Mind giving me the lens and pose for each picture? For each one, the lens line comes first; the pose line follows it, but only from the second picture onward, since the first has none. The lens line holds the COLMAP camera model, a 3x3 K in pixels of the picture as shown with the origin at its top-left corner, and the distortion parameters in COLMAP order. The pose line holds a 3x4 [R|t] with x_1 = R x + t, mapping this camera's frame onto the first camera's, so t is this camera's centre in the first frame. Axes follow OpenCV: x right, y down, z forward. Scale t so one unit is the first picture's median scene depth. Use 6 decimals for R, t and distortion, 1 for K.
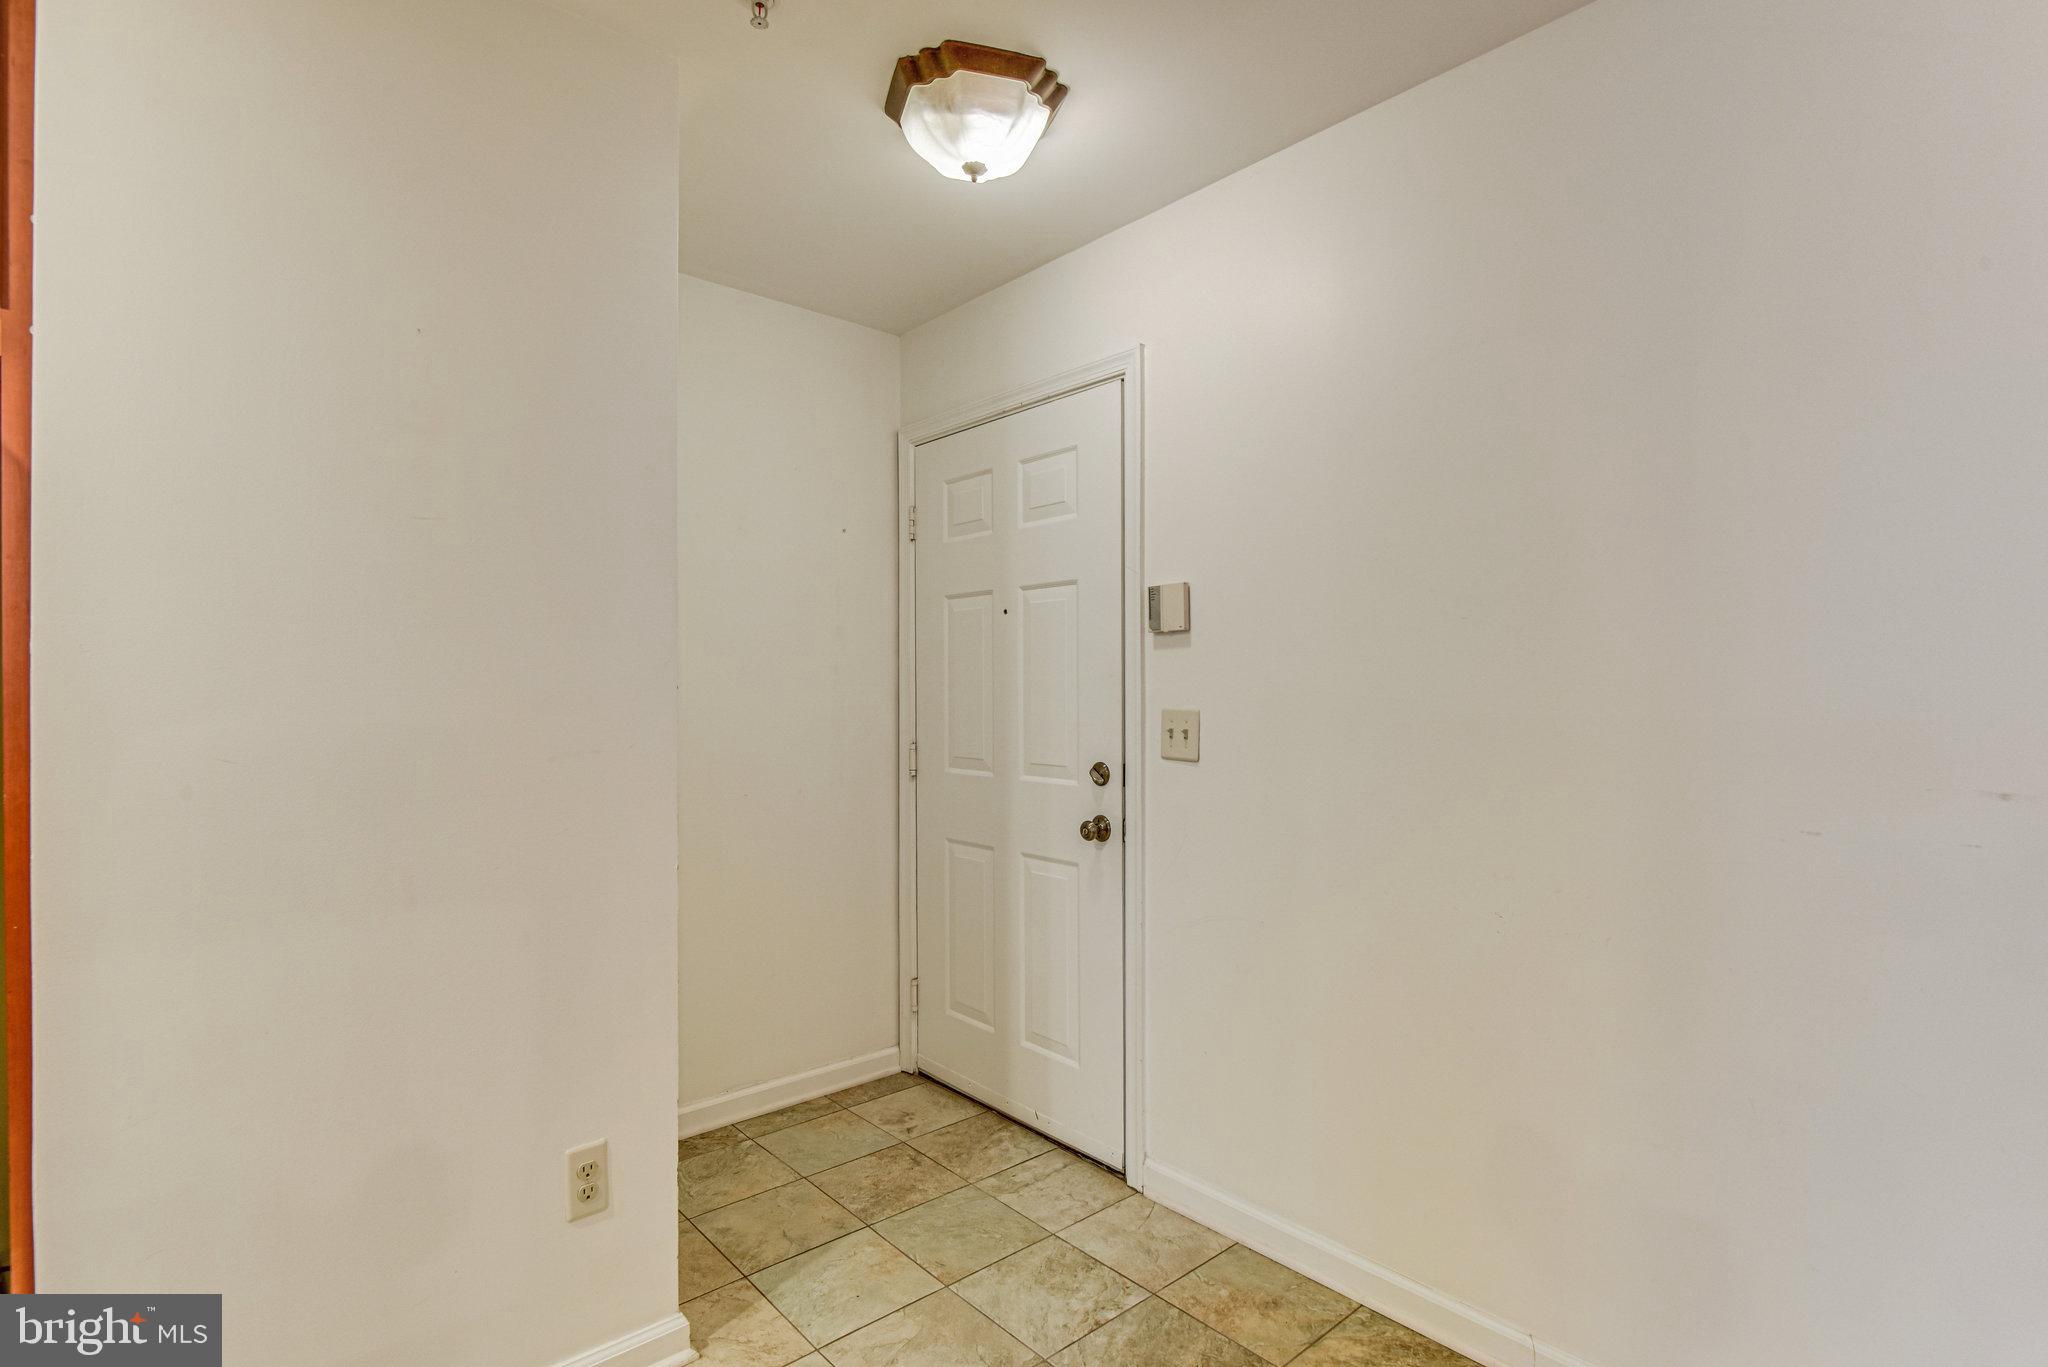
lens RADIAL K [[996.5, 0, 977.3], [0, 996.5, 688.2], [0, 0, 1]] dist [-0.002060, -0.000626]
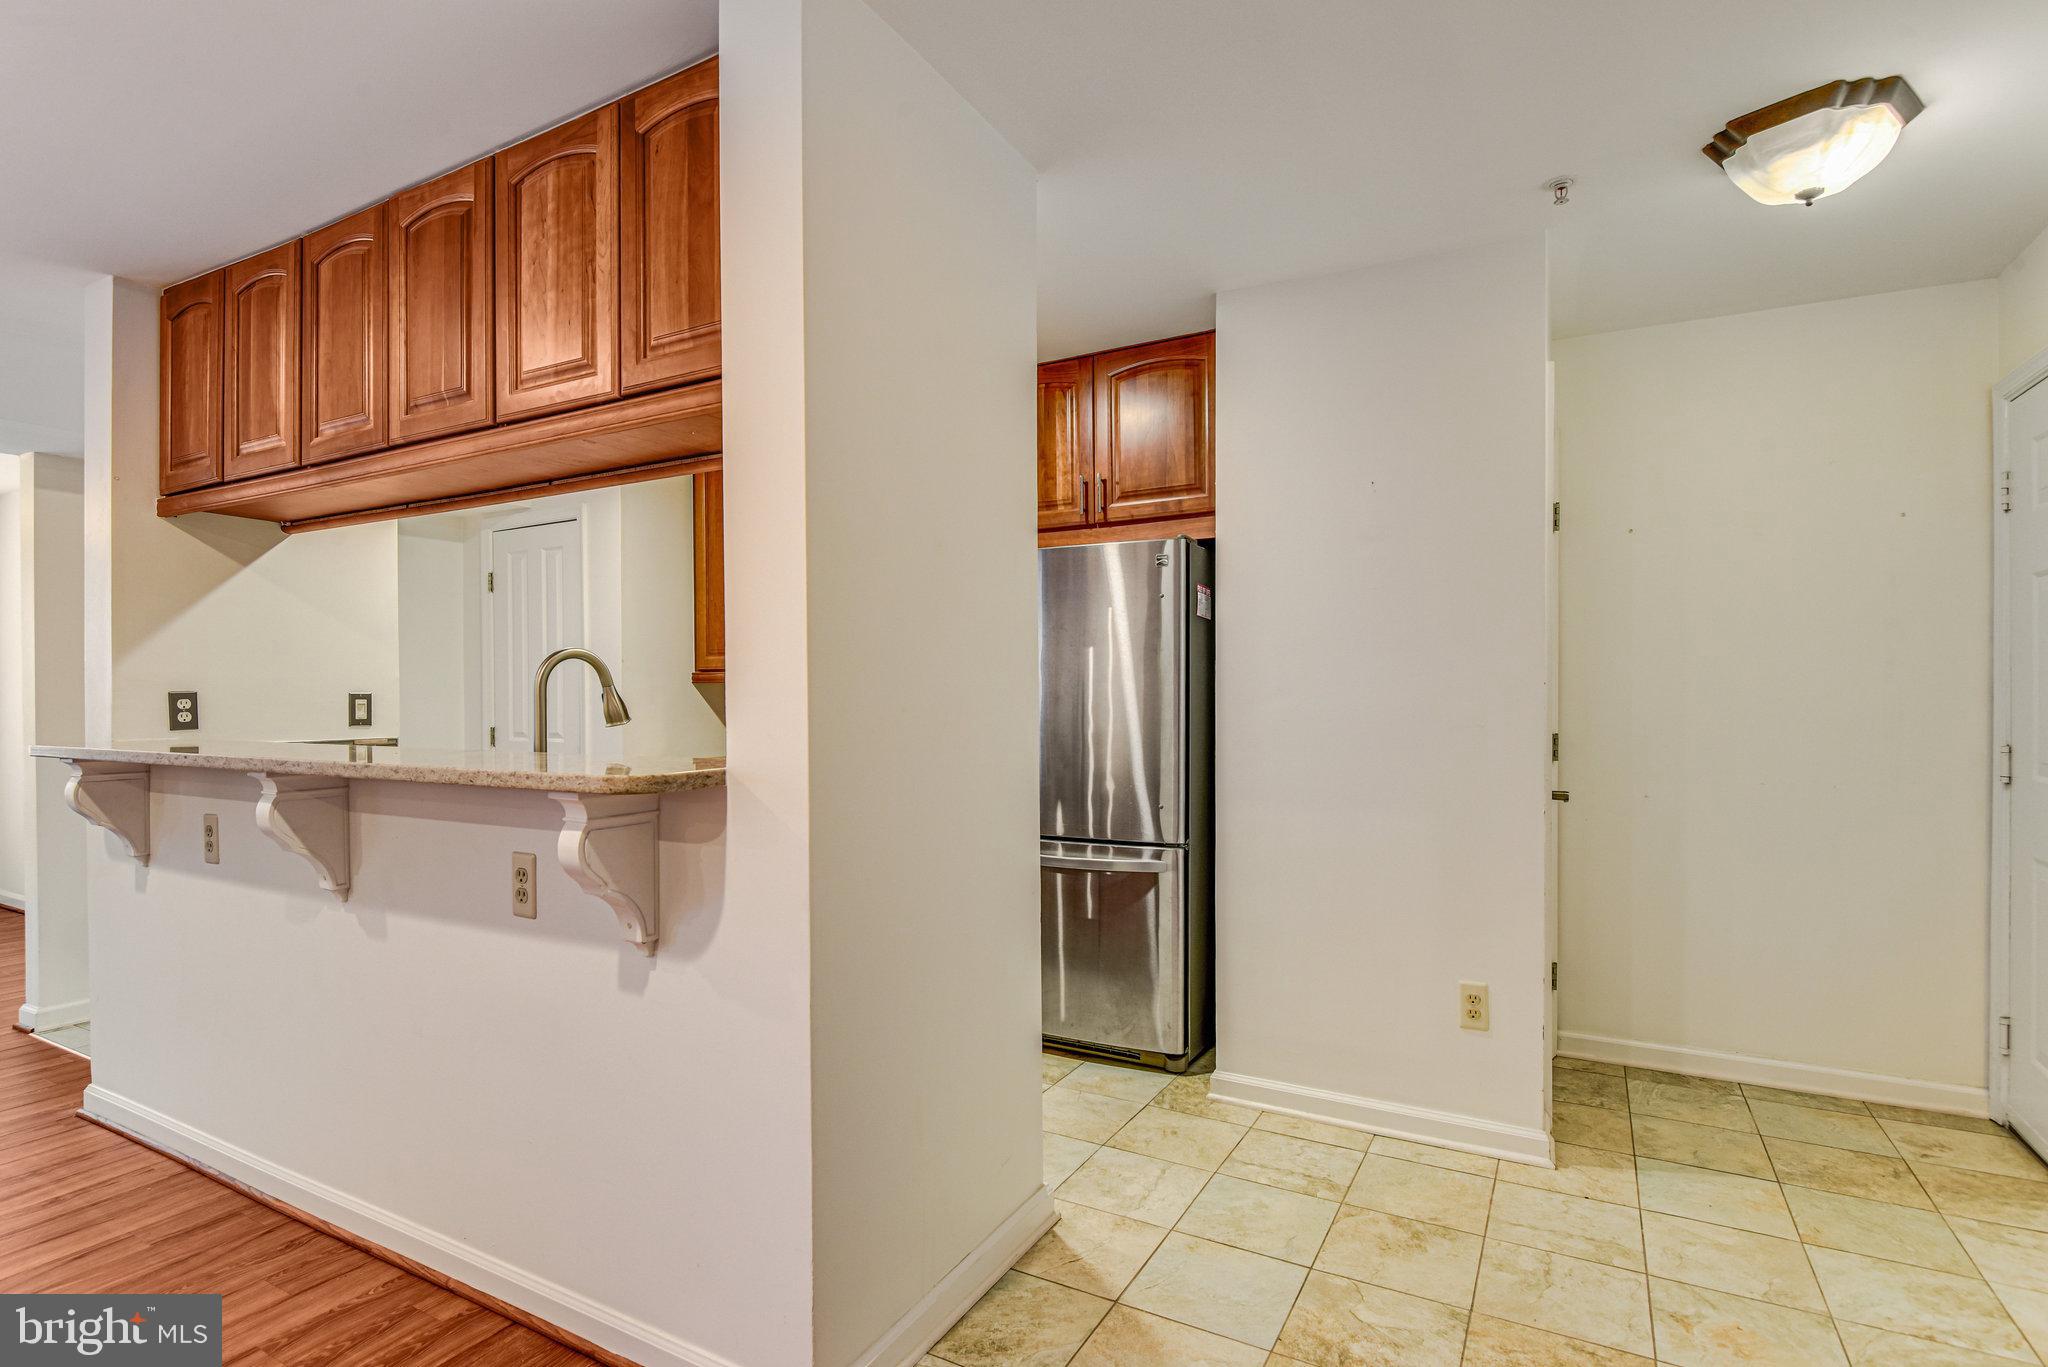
lens RADIAL K [[984.9, 0, 1047.9], [0, 984.9, 695.3], [0, 0, 1]] dist [-0.000838, -0.000426]
pose [[0.375799, 0.008085, -0.926666, 0.493116], [0.002351, 0.999950, 0.009677, 0.001110], [0.926698, -0.005816, 0.375762, -0.110720]]
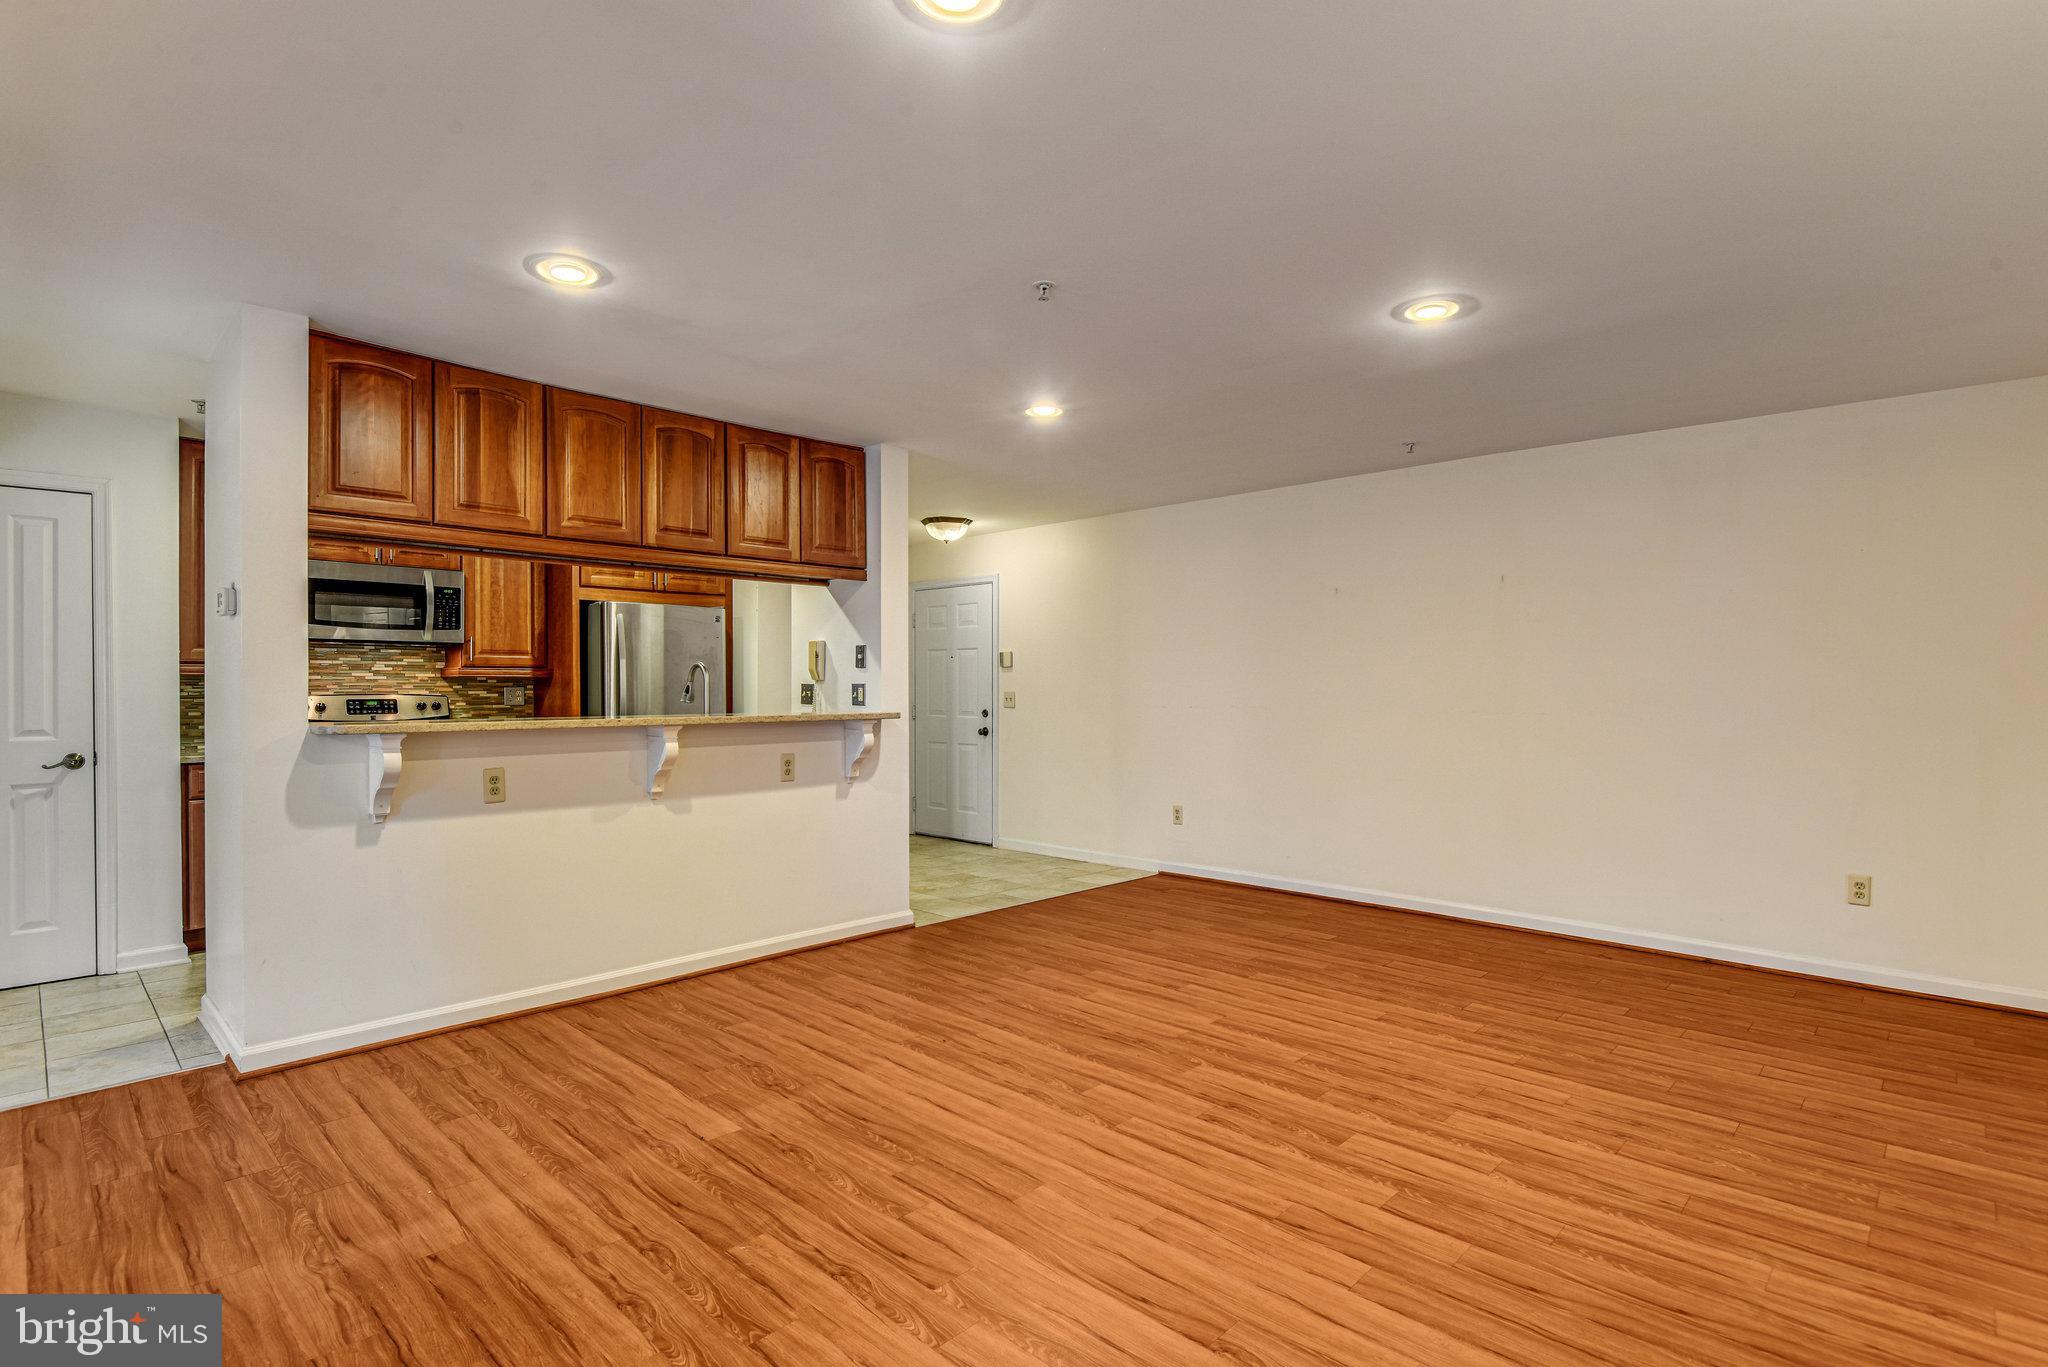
lens RADIAL K [[977.5, 0, 1021.4], [0, 977.5, 691.5], [0, 0, 1]] dist [-0.002164, -0.001718]
pose [[0.991774, 0.005580, 0.127883, -0.143194], [-0.006265, 0.999968, 0.004948, 0.006019], [-0.127852, -0.005709, 0.991777, -1.915095]]
